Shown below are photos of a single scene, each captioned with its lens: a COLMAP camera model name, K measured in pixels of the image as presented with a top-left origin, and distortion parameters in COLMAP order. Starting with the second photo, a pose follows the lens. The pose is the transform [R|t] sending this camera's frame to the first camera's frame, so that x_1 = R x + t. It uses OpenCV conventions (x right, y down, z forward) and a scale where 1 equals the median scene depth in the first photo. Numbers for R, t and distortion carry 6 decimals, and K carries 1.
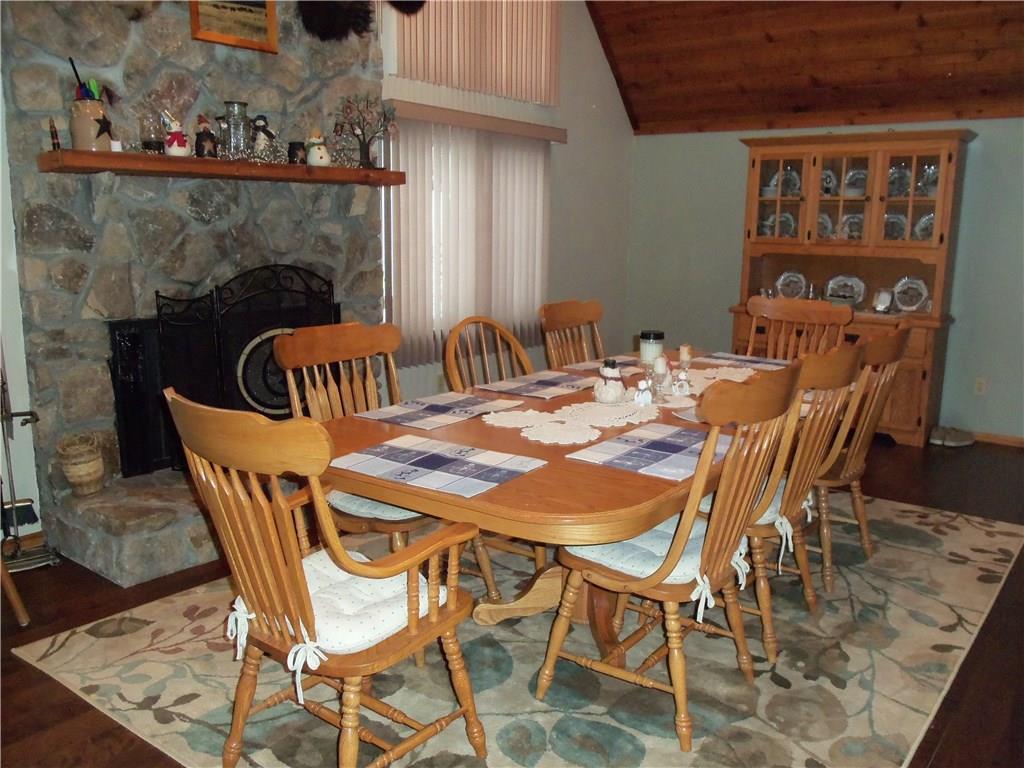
lens RADIAL K [[844.2, 0, 512.0], [0, 844.2, 384.0], [0, 0, 1]] dist [-0.028462, 0.000875]
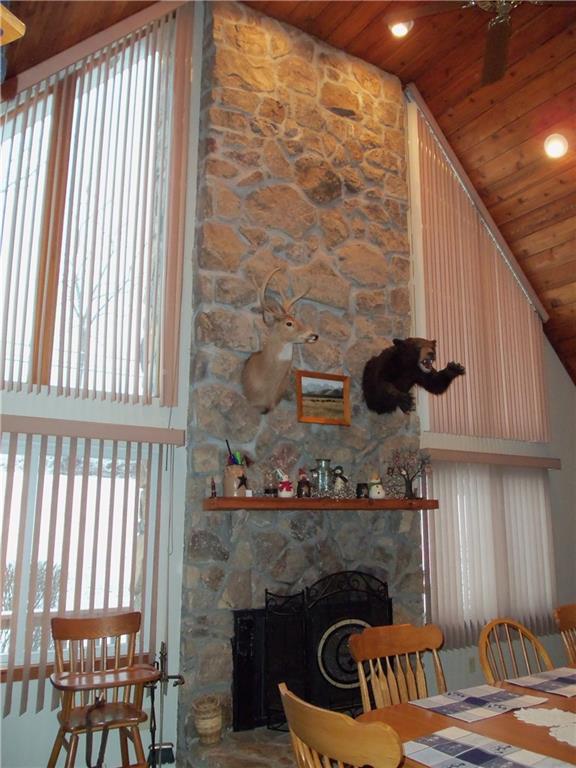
lens RADIAL K [[627.6, 0, 288.0], [0, 627.6, 384.0], [0, 0, 1]] dist [-0.035080, 0.004433]
pose [[0.940792, -0.079335, -0.329569, -0.007174], [-0.054449, 0.924238, -0.377916, -0.032993], [0.334582, 0.373485, 0.865196, -0.045949]]
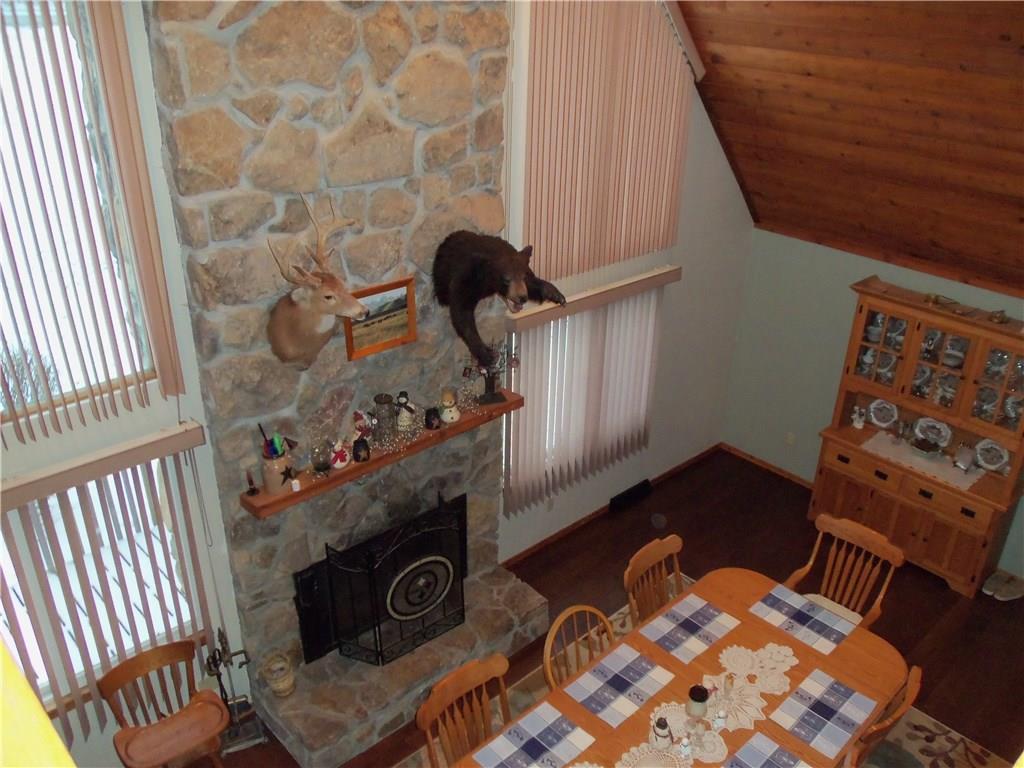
lens RADIAL K [[853.1, 0, 512.0], [0, 853.1, 384.0], [0, 0, 1]] dist [-0.061425, 0.077245]
pose [[0.987534, 0.076978, -0.137299, 0.020271], [-0.036600, 0.960648, 0.275346, -0.719679], [0.153092, -0.266889, 0.951490, -0.135025]]
